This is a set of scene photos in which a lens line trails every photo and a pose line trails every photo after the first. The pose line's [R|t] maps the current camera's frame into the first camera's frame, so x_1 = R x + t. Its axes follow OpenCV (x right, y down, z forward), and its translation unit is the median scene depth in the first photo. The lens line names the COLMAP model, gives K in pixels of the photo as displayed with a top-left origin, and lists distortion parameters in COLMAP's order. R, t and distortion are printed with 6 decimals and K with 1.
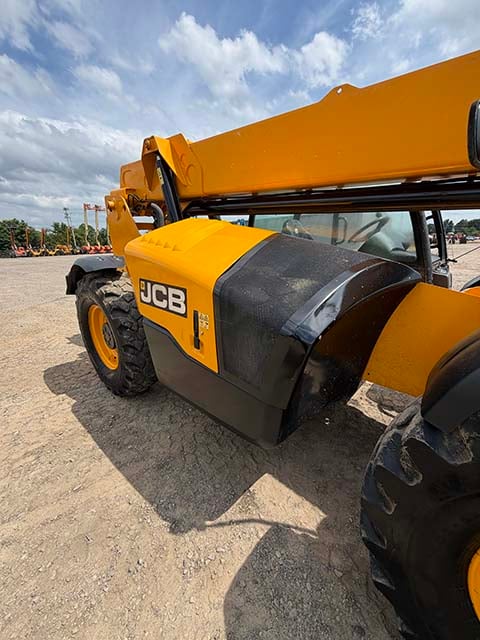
lens RADIAL K [[252.6, 0, 240.9], [0, 252.6, 317.3], [0, 0, 1]] dist [-0.001884, -0.000116]
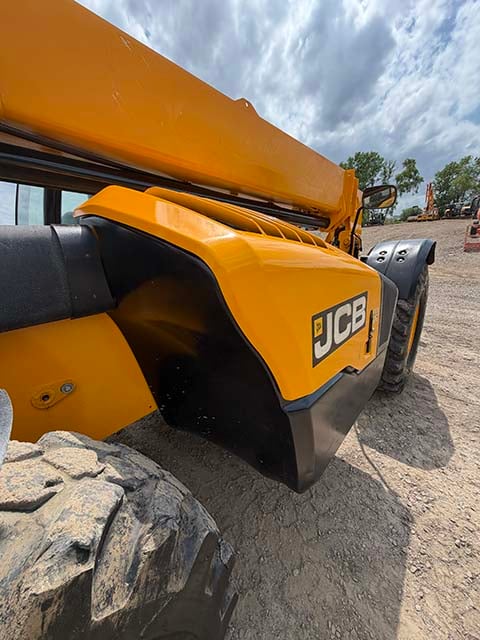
lens RADIAL K [[252.6, 0, 240.9], [0, 252.6, 317.3], [0, 0, 1]] dist [-0.001884, -0.000116]
pose [[-0.022237, -0.268017, 0.963158, -0.957910], [0.302821, 0.916333, 0.261979, -0.355296], [-0.952788, 0.297490, 0.060784, 1.280627]]
